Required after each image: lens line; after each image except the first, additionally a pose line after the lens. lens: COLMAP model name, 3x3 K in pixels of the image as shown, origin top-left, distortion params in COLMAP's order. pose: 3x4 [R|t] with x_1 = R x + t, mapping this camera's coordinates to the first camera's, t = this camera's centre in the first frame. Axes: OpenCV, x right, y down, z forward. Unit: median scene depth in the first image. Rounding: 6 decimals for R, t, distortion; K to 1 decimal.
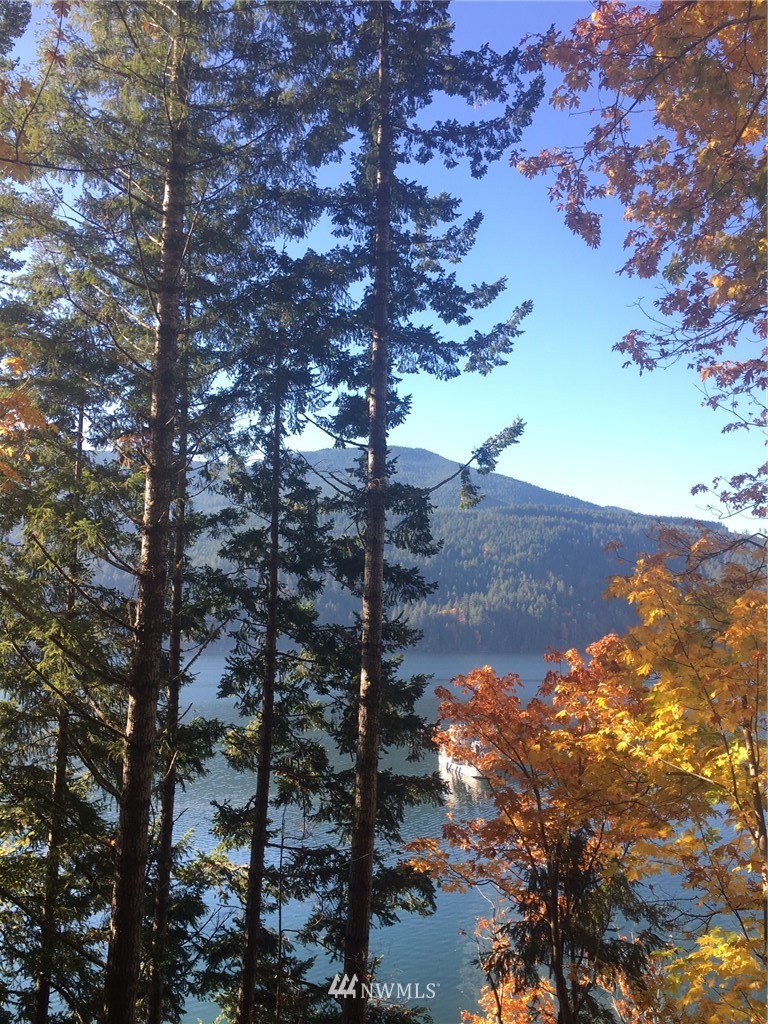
lens RADIAL K [[894.6, 0, 384.0], [0, 894.6, 506.6], [0, 0, 1]] dist [0.104988, -0.122137]
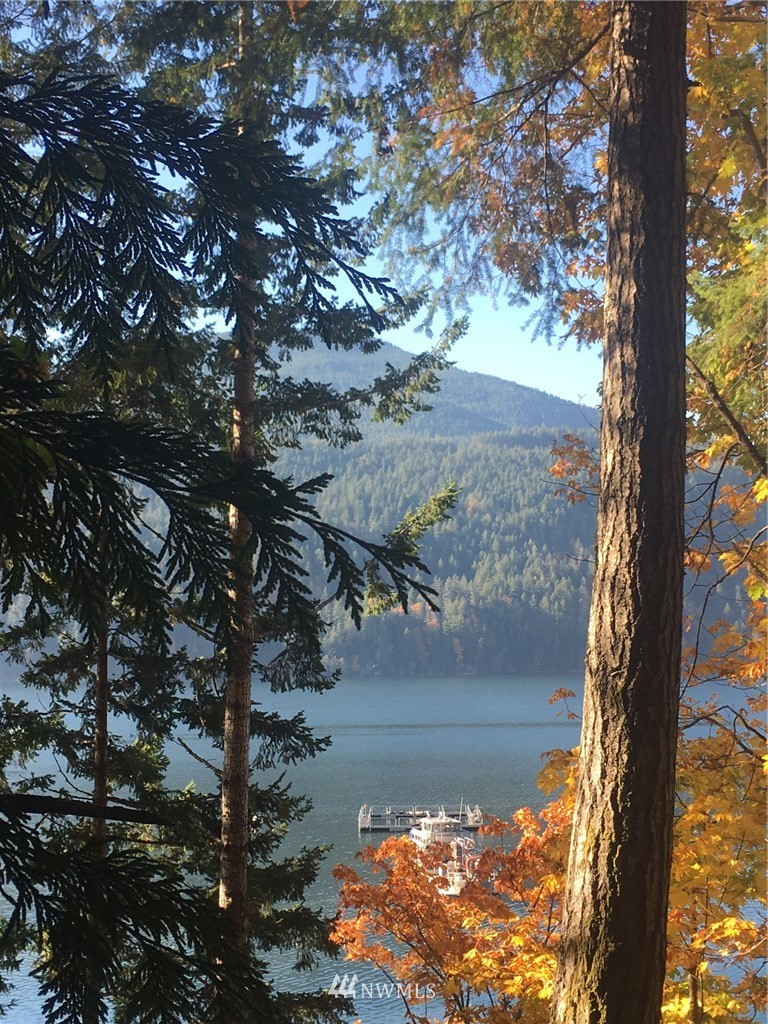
lens RADIAL K [[1506.8, 0, 386.2], [0, 1506.8, 512.9], [0, 0, 1]] dist [0.077276, 0.000000]
pose [[0.998331, -0.009926, 0.056889, 0.036193], [0.006897, 0.998560, 0.053205, -0.156151], [-0.057335, -0.052723, 0.996962, -0.203317]]
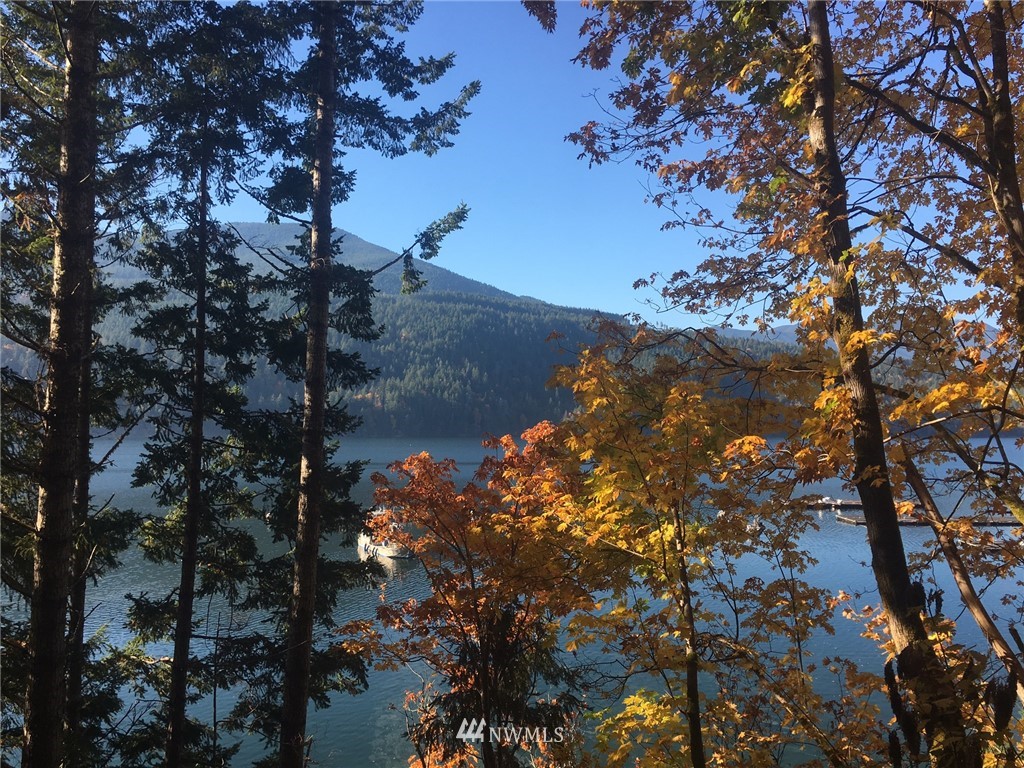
lens RADIAL K [[894.6, 0, 514.6], [0, 894.6, 379.3], [0, 0, 1]] dist [0.104988, -0.122137]
pose [[0.971818, 0.016469, 0.235155, -0.026507], [-0.039174, 0.994969, 0.092208, 0.000409], [-0.232453, -0.098821, 0.967574, 0.016314]]
